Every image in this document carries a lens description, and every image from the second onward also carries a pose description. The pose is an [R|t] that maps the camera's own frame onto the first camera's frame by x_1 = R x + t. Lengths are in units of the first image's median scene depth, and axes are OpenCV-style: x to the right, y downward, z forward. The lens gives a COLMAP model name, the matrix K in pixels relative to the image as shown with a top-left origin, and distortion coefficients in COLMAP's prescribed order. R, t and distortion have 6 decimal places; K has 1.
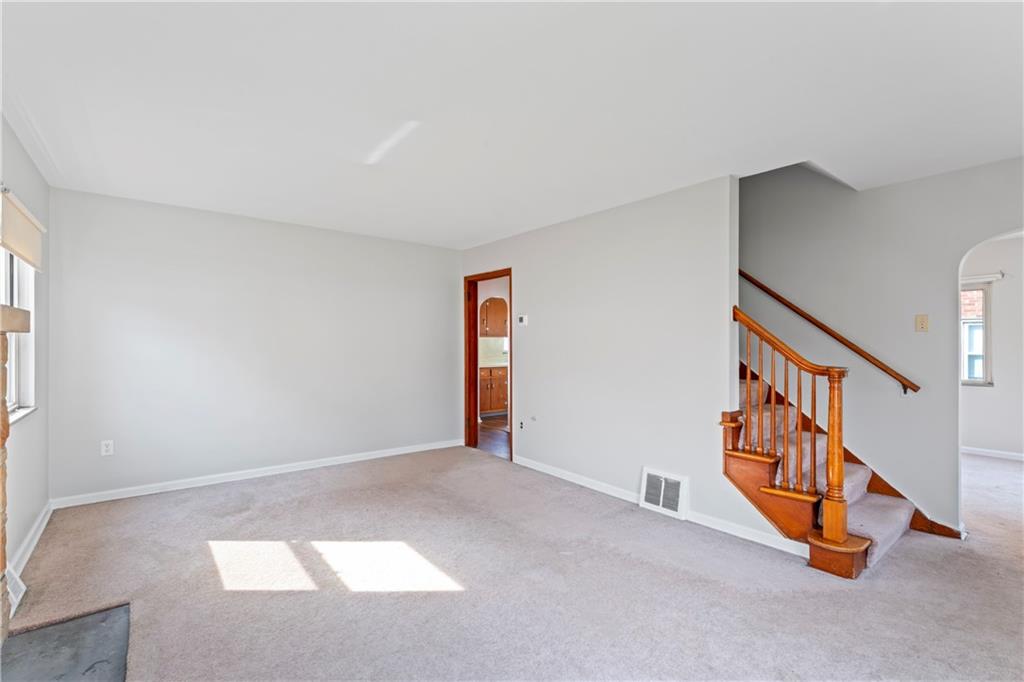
lens RADIAL K [[468.2, 0, 512.0], [0, 468.2, 341.0], [0, 0, 1]] dist [0.001800, 0.000217]
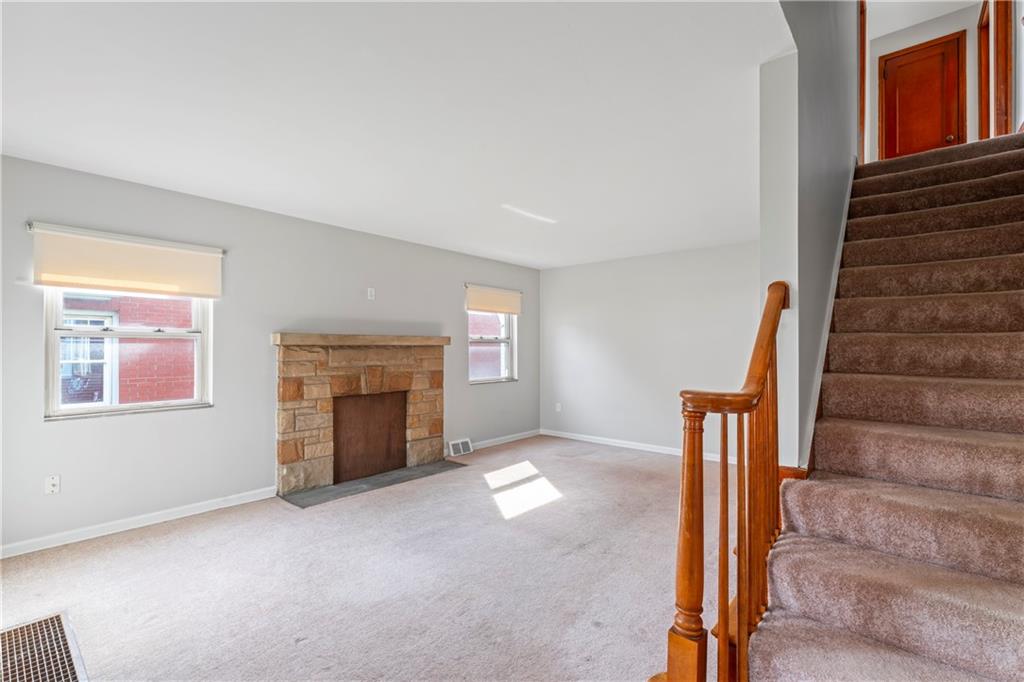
lens RADIAL K [[453.2, 0, 512.0], [0, 453.2, 341.0], [0, 0, 1]] dist [0.000028, -0.000004]
pose [[0.183328, -0.020847, -0.982831, 1.050075], [-0.004015, 0.999751, -0.021954, 0.011624], [0.983044, 0.007971, 0.183198, 0.629115]]
